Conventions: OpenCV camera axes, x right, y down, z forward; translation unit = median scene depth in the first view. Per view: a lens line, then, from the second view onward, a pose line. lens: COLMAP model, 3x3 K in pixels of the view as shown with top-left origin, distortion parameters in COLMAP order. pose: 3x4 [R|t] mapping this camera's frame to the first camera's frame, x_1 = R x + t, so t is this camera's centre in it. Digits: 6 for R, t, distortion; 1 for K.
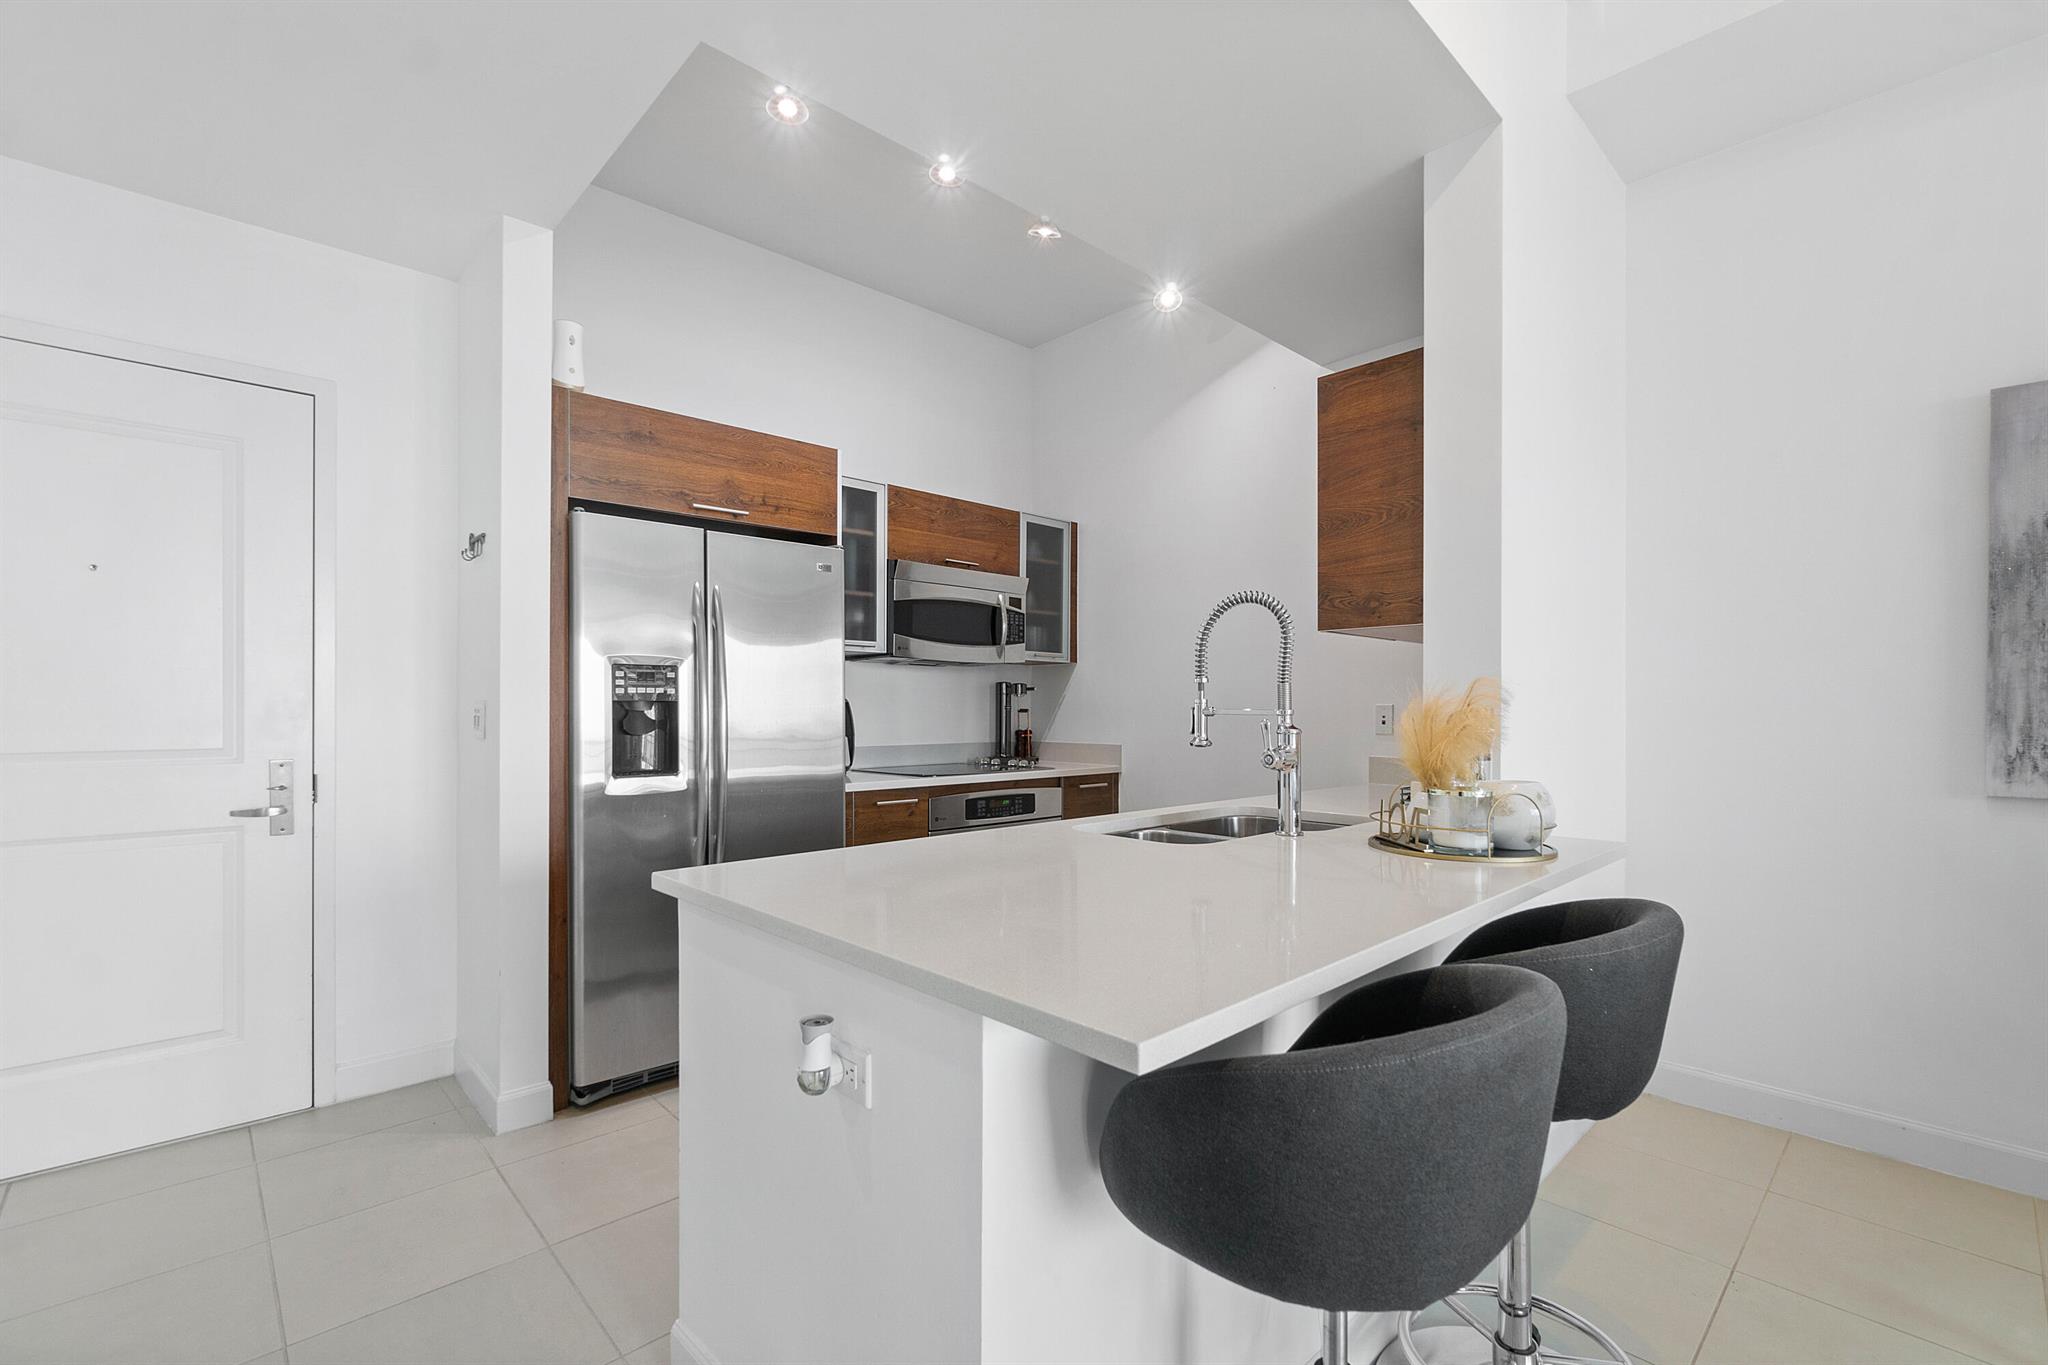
lens RADIAL K [[901.1, 0, 1033.6], [0, 901.1, 707.1], [0, 0, 1]] dist [-0.008292, 0.000216]
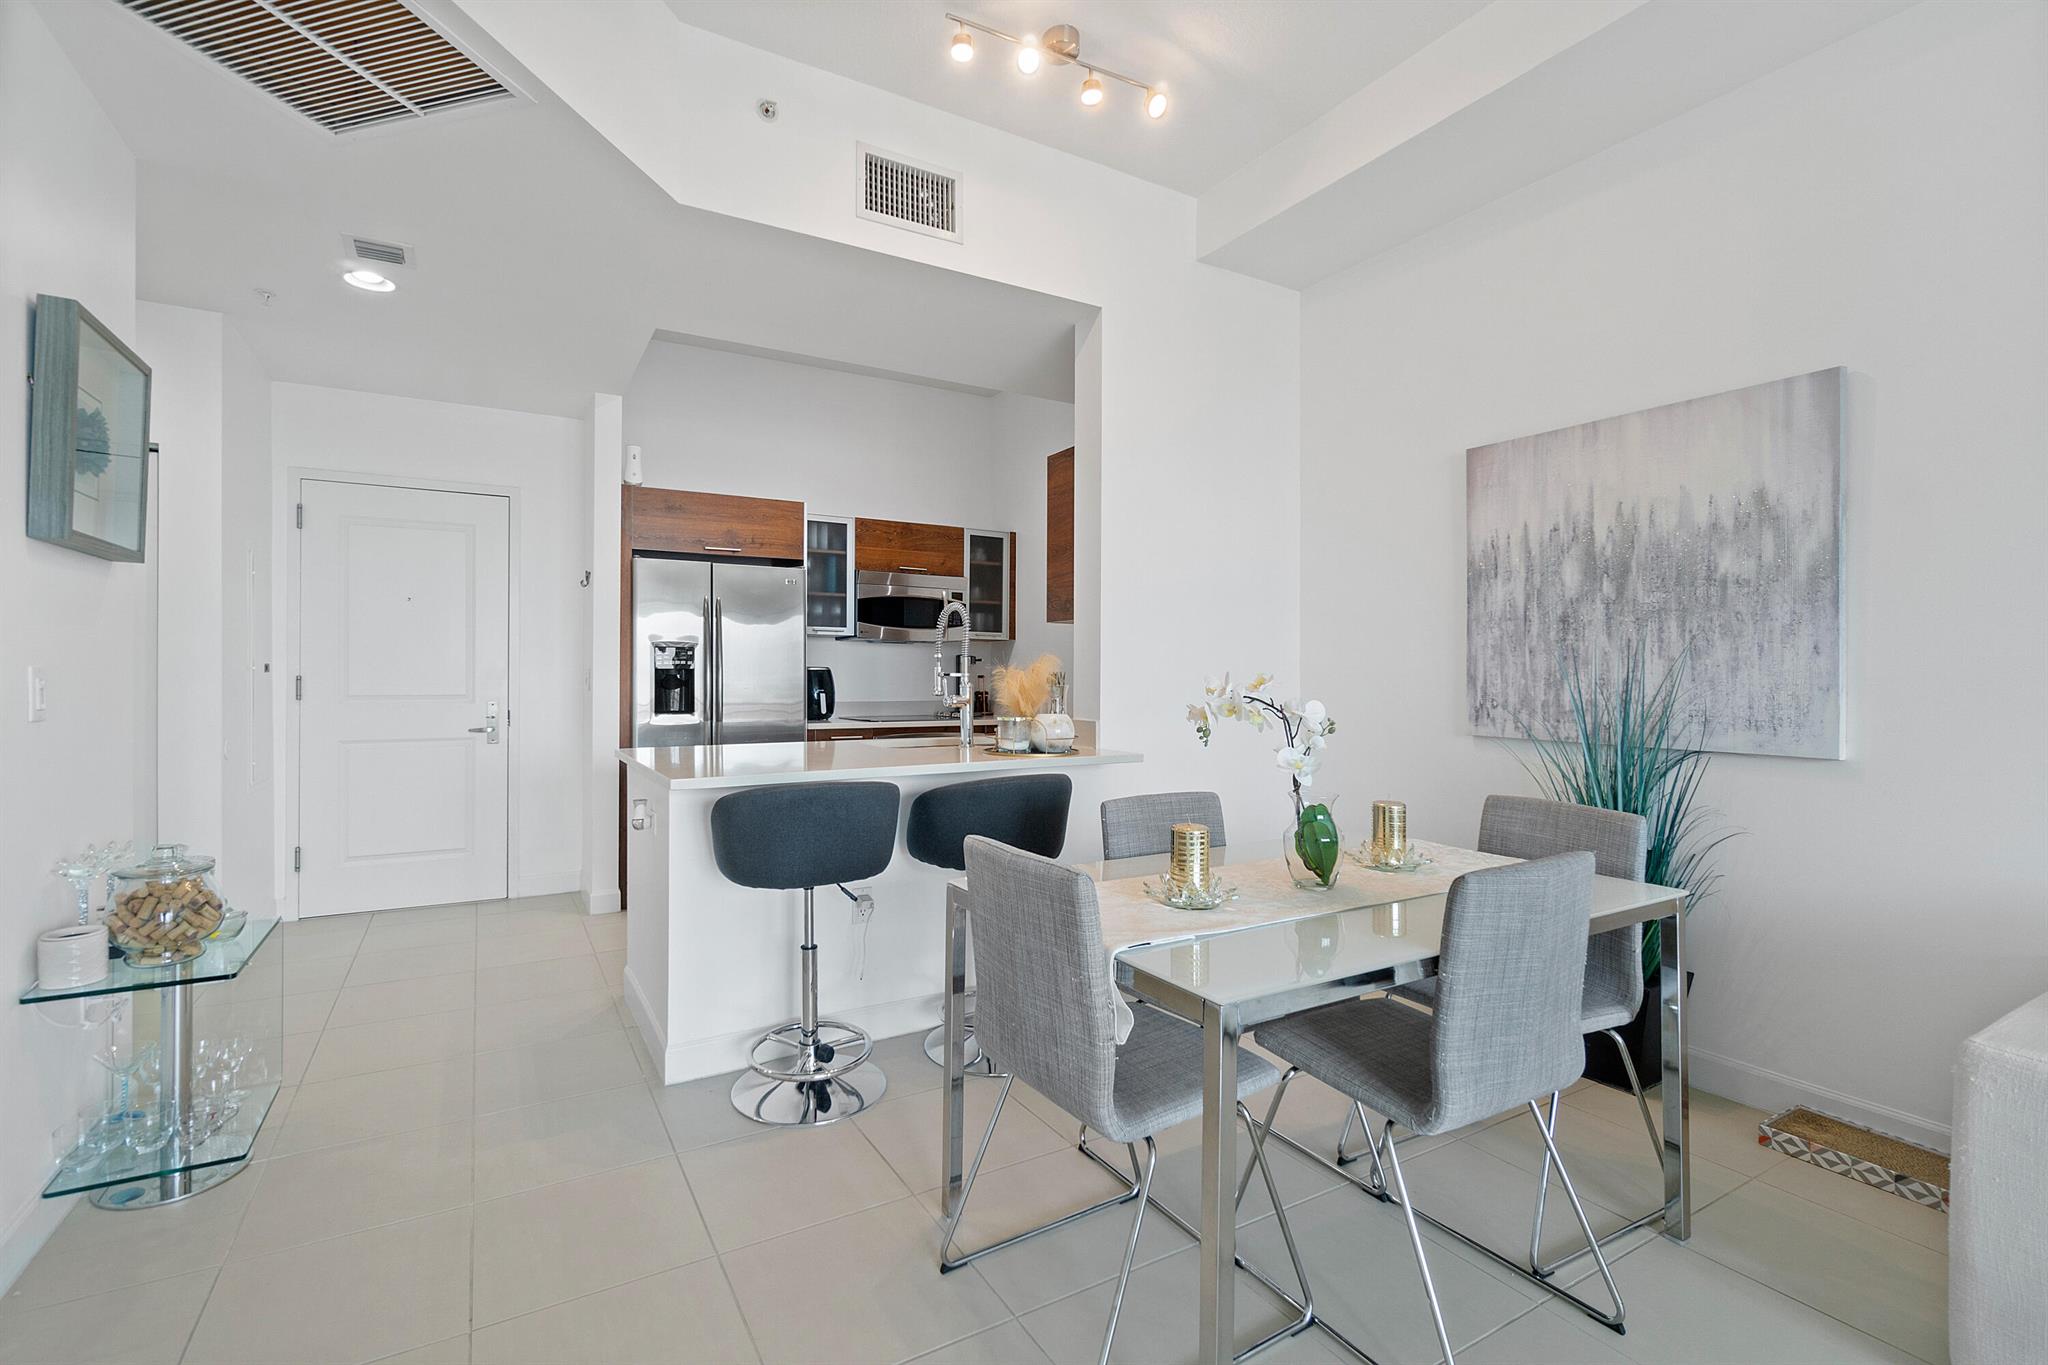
lens RADIAL K [[868.5, 0, 917.7], [0, 868.5, 674.6], [0, 0, 1]] dist [-0.018105, -0.000066]
pose [[0.958670, 0.001552, -0.284515, 0.461155], [-0.002186, 0.999996, -0.001910, 0.005818], [0.284511, 0.002453, 0.958670, -0.411048]]
